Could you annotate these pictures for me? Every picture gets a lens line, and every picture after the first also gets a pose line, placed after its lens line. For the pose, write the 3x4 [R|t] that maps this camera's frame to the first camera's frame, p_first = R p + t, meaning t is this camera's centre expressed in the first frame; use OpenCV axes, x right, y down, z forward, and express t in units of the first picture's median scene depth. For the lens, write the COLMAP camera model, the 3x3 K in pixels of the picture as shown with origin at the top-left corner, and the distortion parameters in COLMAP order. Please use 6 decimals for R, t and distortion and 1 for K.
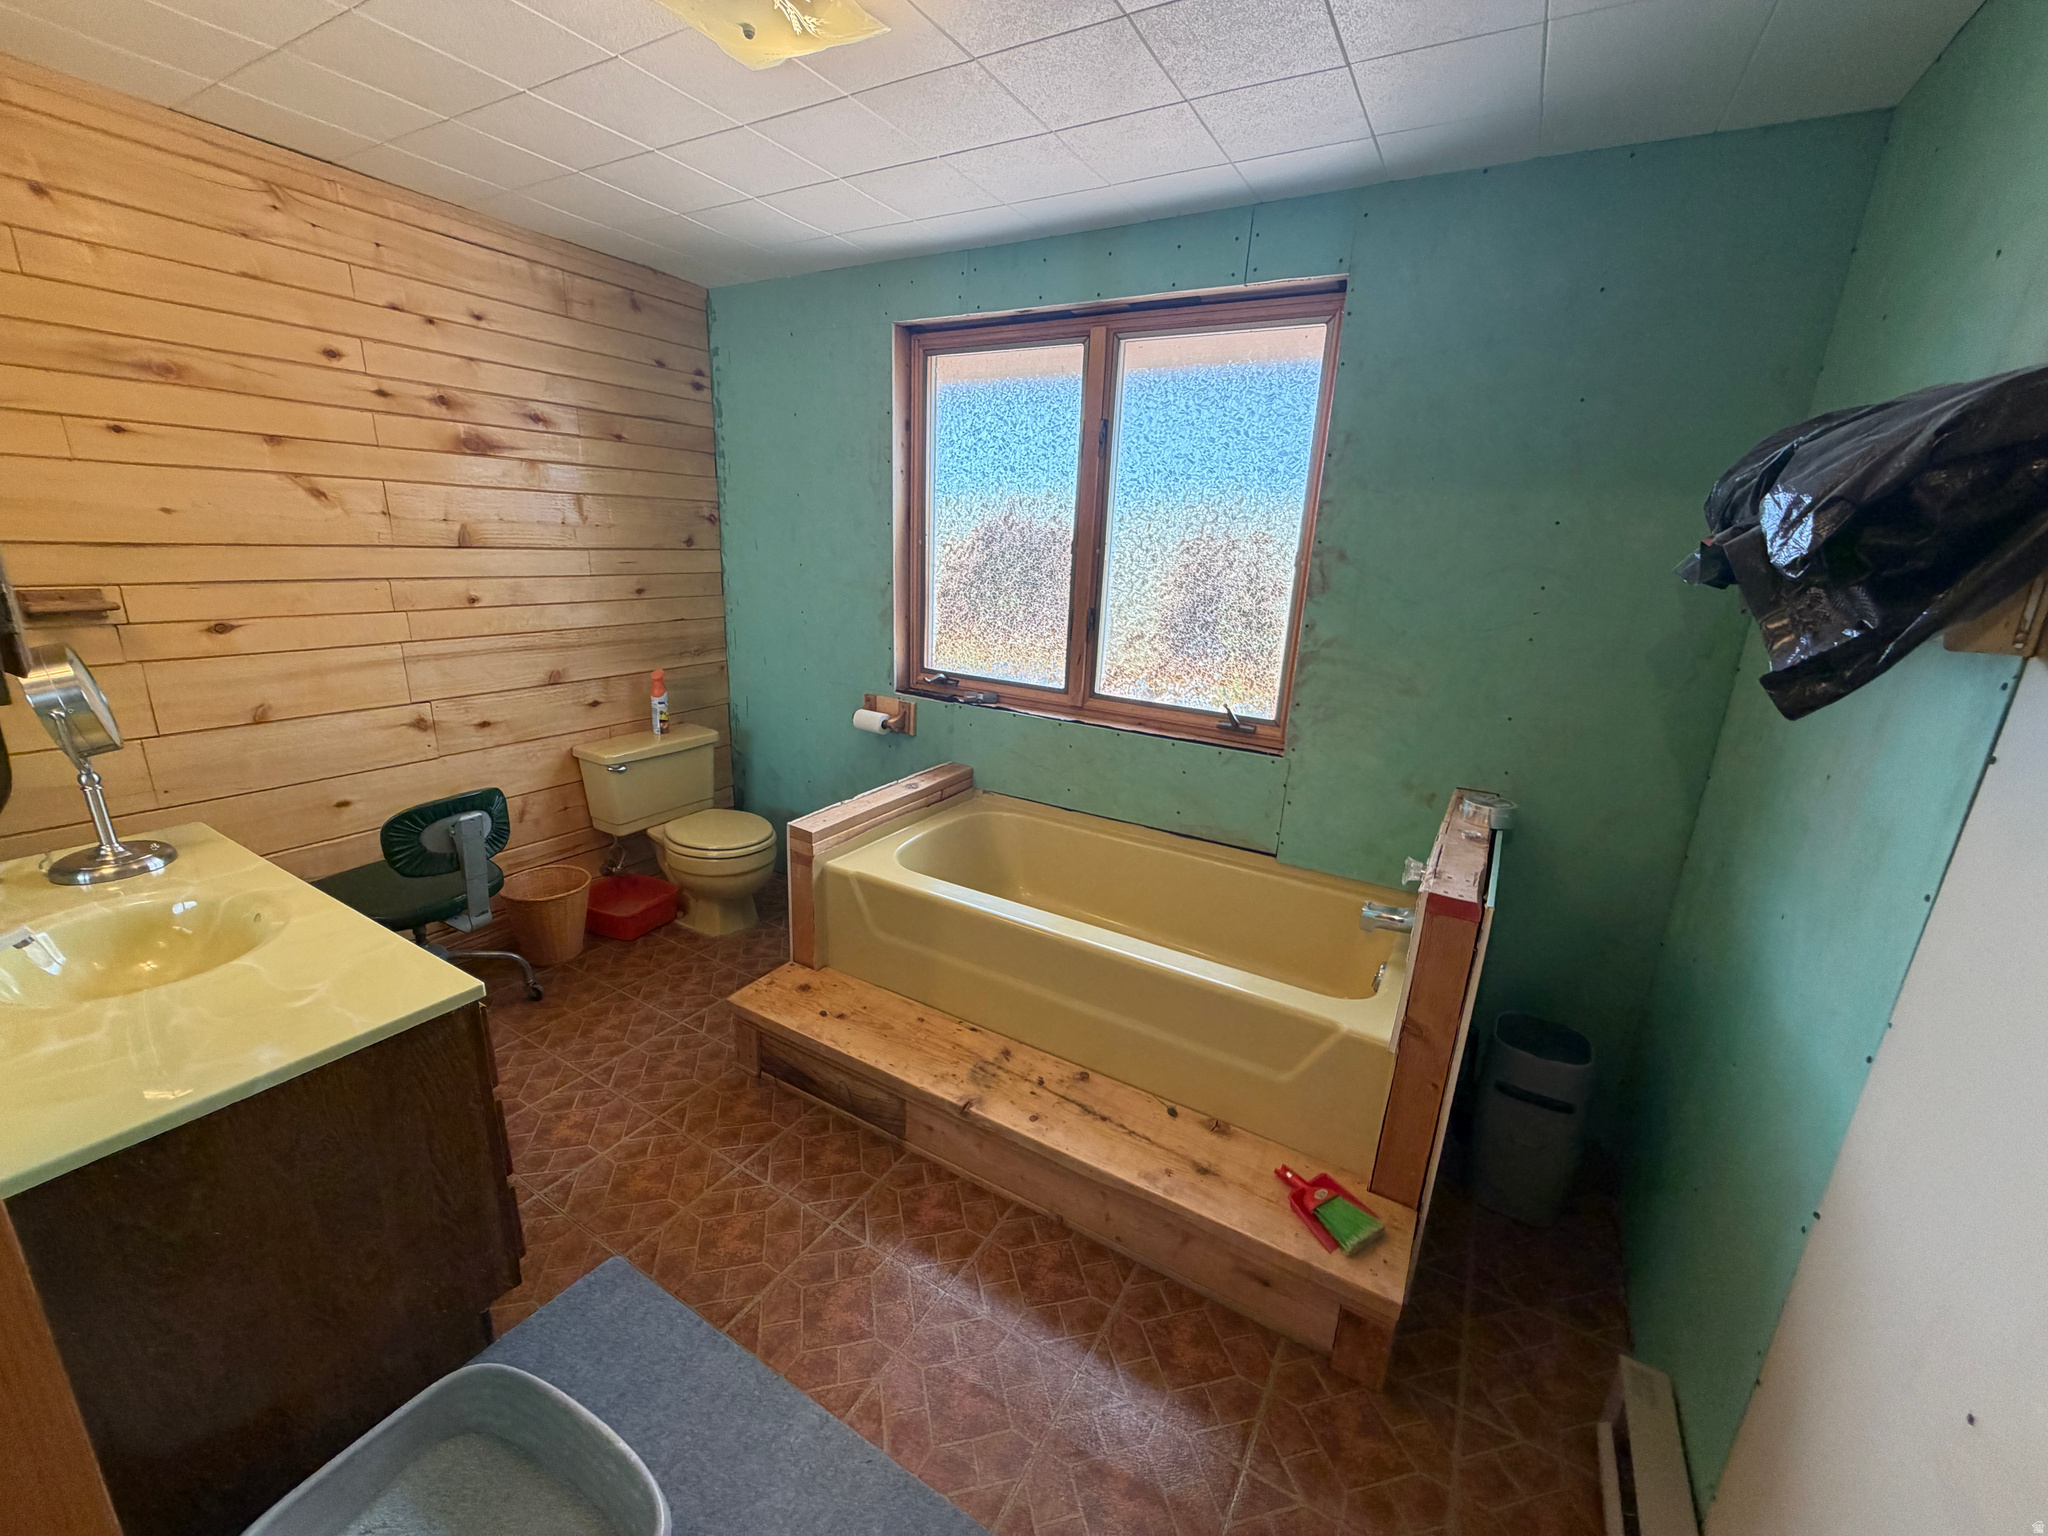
lens RADIAL K [[813.4, 0, 1020.5], [0, 813.4, 763.8], [0, 0, 1]] dist [0.002585, -0.000682]
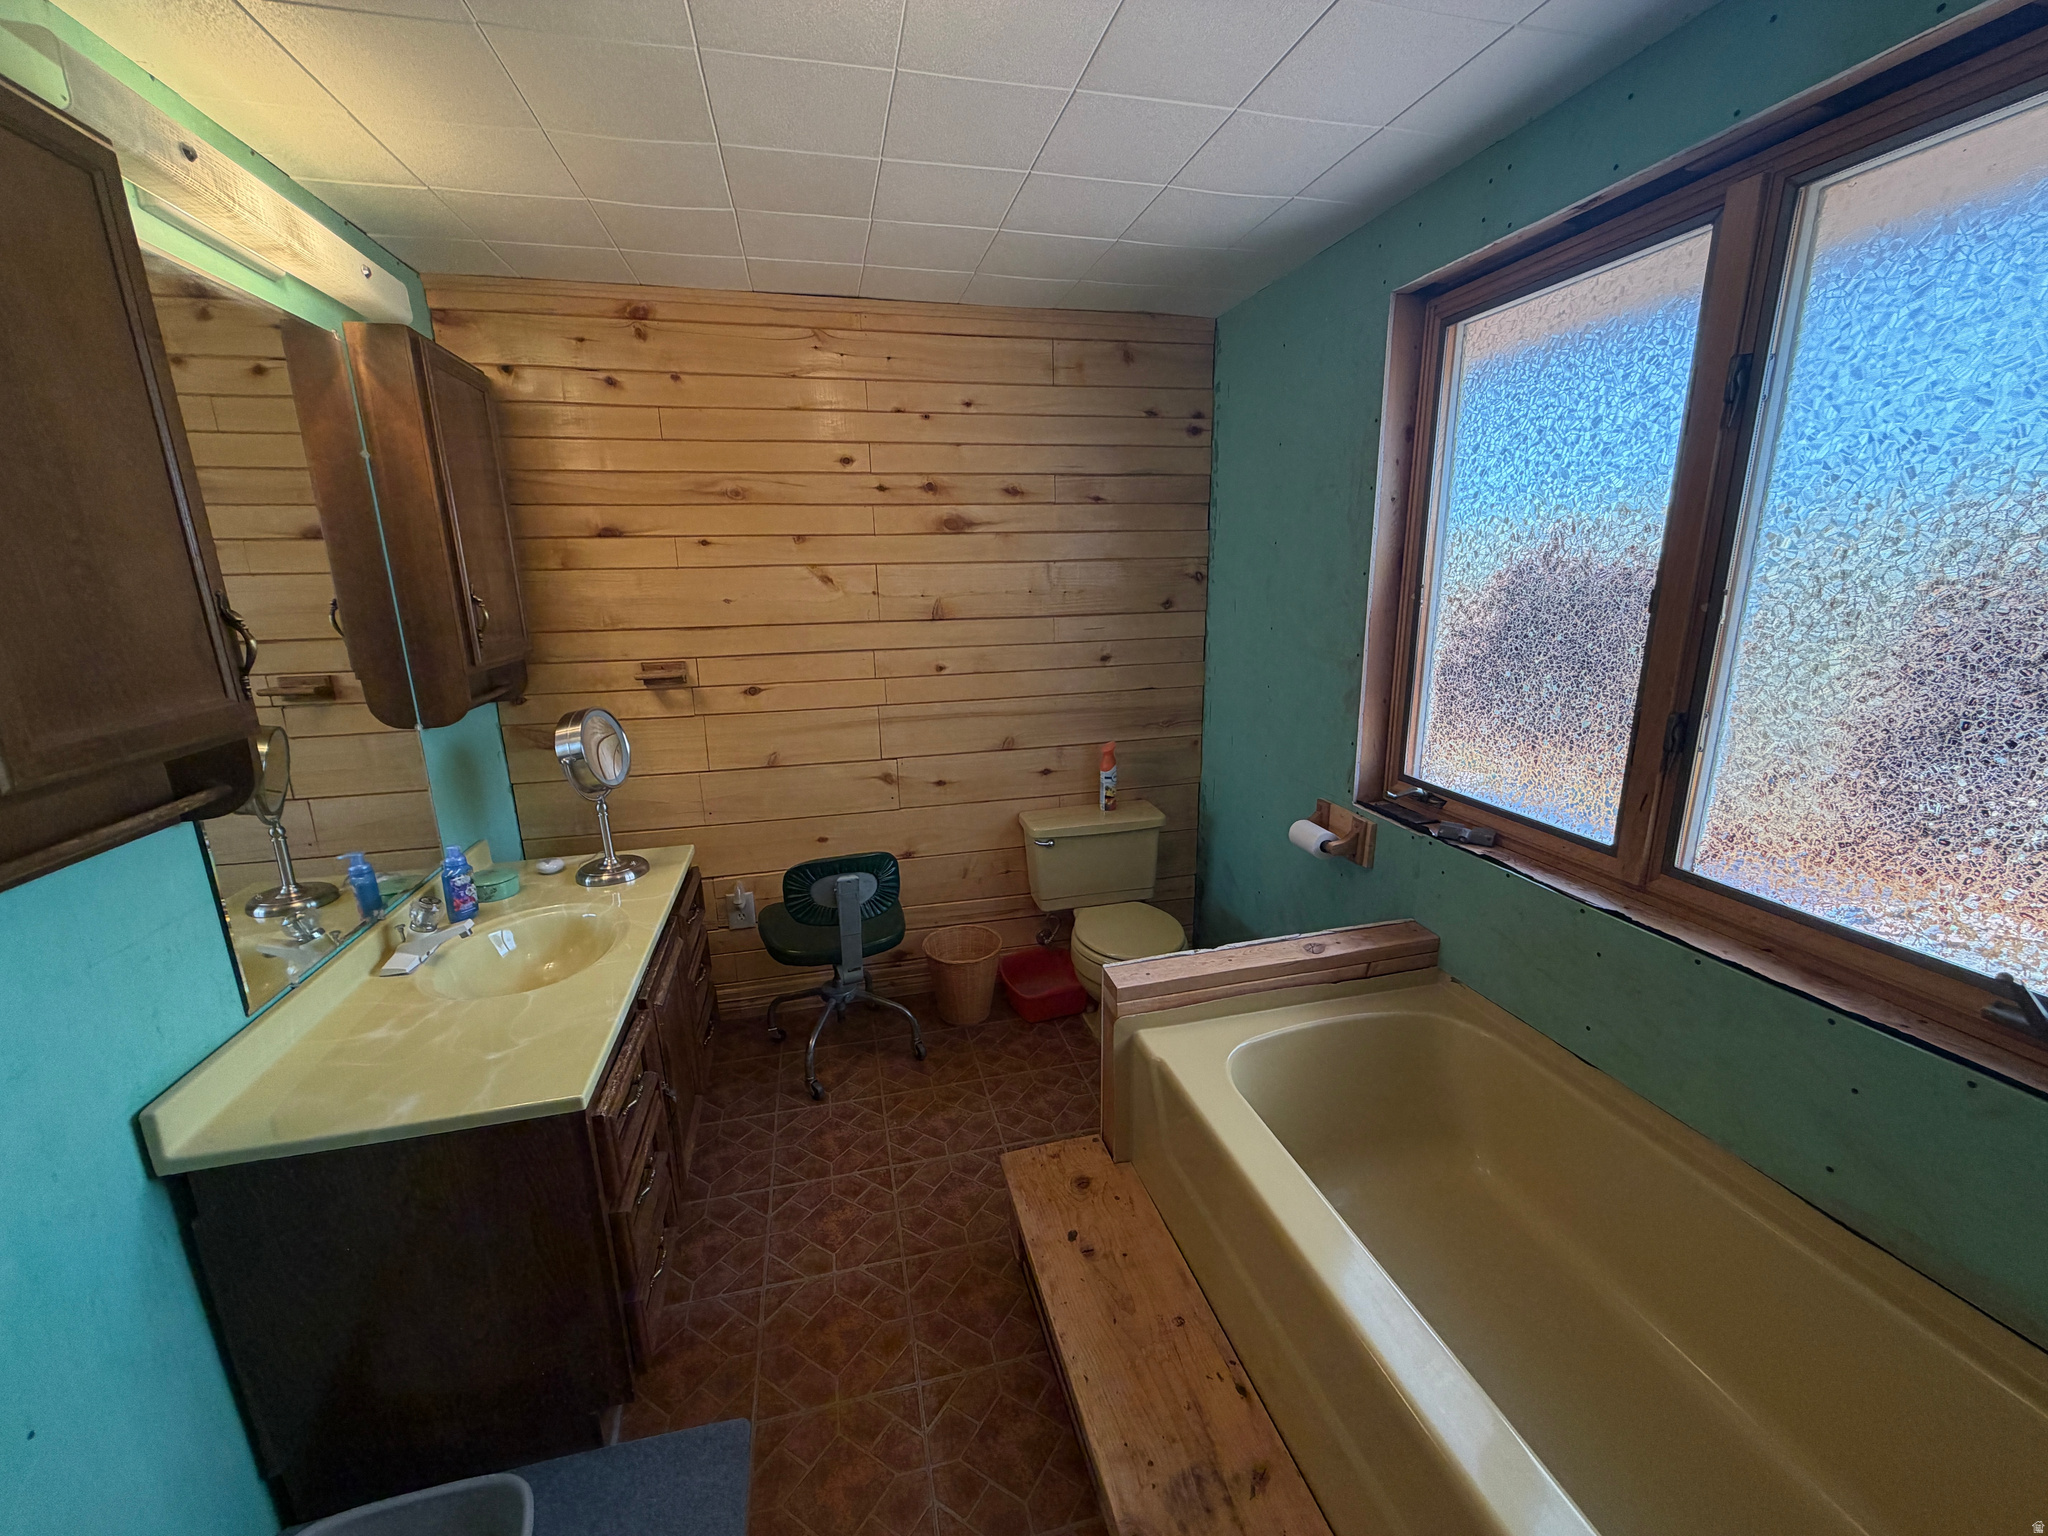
lens RADIAL K [[813.4, 0, 1025.2], [0, 813.4, 767.0], [0, 0, 1]] dist [0.002585, -0.000682]
pose [[0.702063, 0.112160, -0.703227, 0.165551], [-0.144591, 0.989400, 0.013450, -0.099590], [0.697281, 0.092237, 0.710838, 0.318962]]
